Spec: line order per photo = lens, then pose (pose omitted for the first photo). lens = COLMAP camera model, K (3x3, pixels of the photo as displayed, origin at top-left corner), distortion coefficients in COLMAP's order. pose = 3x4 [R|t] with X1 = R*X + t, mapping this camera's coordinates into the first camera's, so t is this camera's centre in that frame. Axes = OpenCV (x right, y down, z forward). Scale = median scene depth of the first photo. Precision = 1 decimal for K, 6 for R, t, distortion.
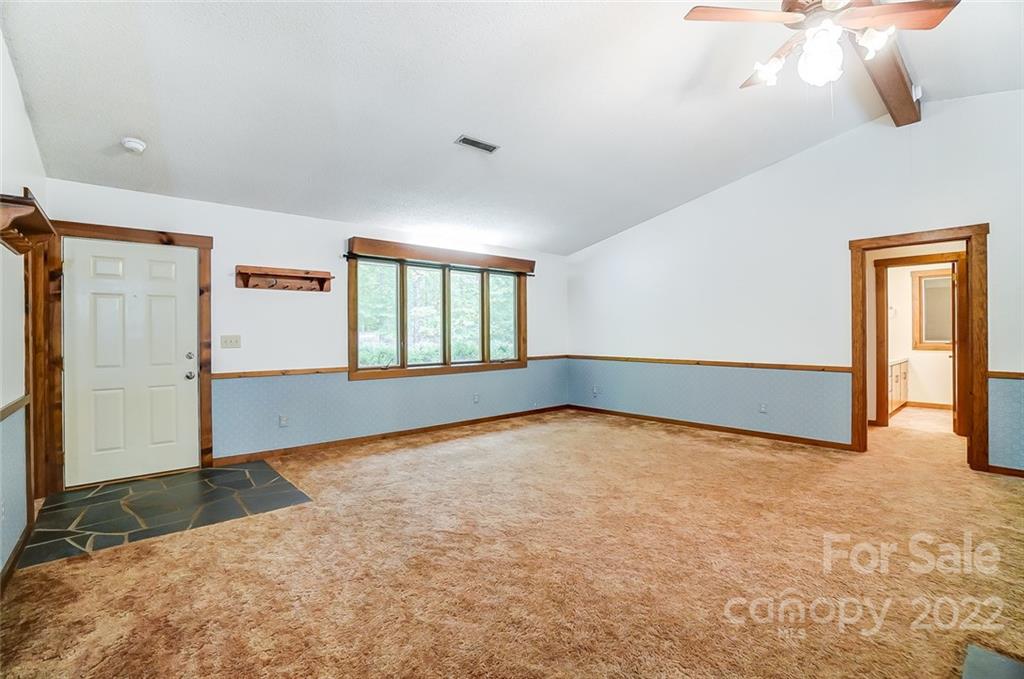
lens RADIAL K [[453.1, 0, 519.8], [0, 453.1, 338.1], [0, 0, 1]] dist [-0.071690, 0.030906]
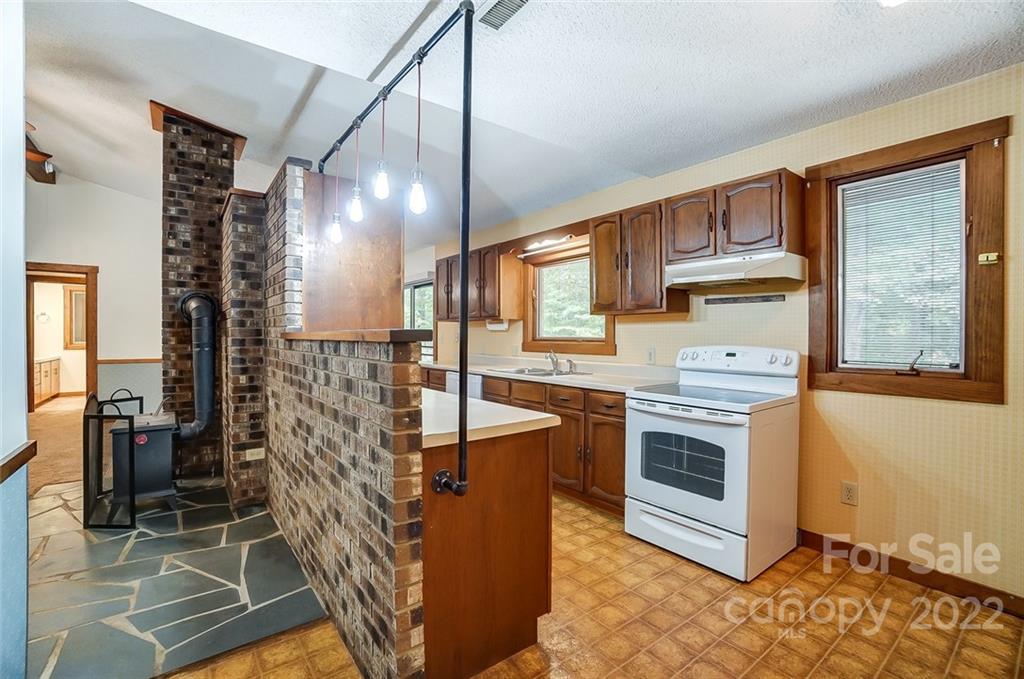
lens RADIAL K [[453.1, 0, 519.8], [0, 453.1, 338.1], [0, 0, 1]] dist [-0.071690, 0.030906]
pose [[0.075267, -0.000755, 0.997163, -0.309236], [0.008406, 0.999965, 0.000122, 0.007237], [-0.997128, 0.008373, 0.075271, -0.523257]]
